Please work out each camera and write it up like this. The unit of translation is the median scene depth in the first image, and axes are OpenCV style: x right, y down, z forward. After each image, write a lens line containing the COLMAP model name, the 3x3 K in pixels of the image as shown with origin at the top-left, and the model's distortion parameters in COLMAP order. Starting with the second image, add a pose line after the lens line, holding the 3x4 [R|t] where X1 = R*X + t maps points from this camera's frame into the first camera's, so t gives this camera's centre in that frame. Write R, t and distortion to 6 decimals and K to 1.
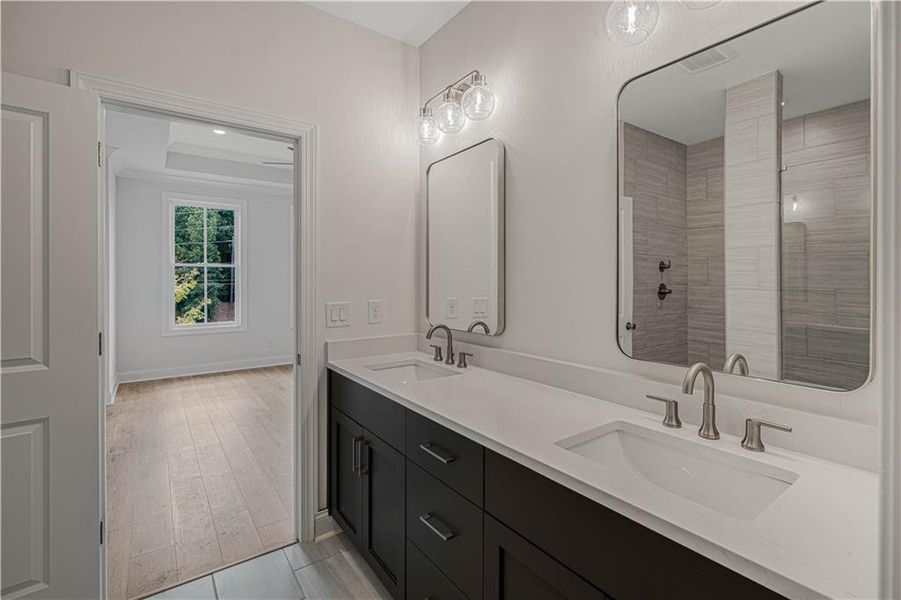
lens RADIAL K [[407.0, 0, 449.4], [0, 407.0, 298.7], [0, 0, 1]] dist [-0.002216, 0.000611]
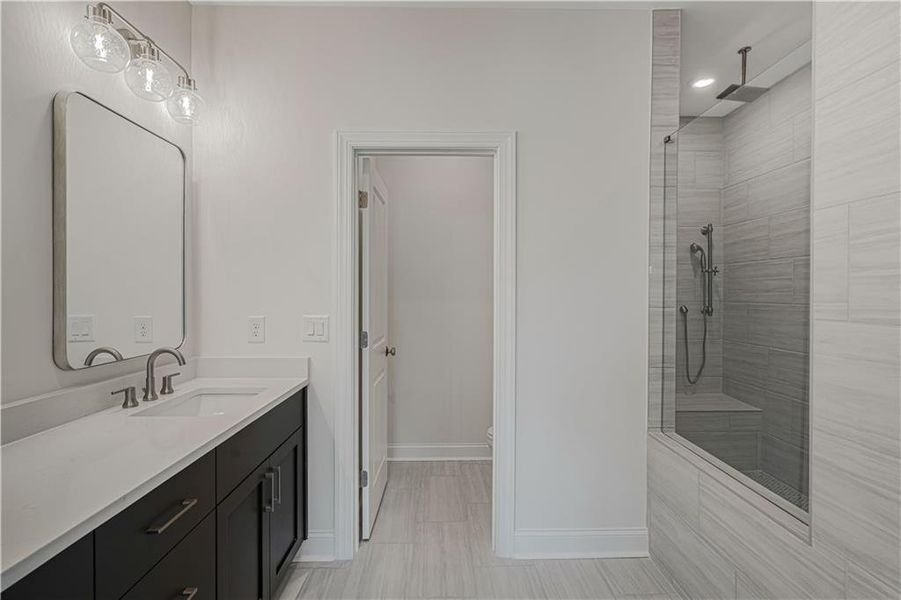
lens RADIAL K [[416.7, 0, 446.8], [0, 416.7, 298.5], [0, 0, 1]] dist [-0.004410, 0.000976]
pose [[-0.813374, -0.006583, 0.581704, -0.887167], [0.028818, 0.998252, 0.051592, -0.054354], [-0.581027, 0.058727, -0.811763, 1.272529]]
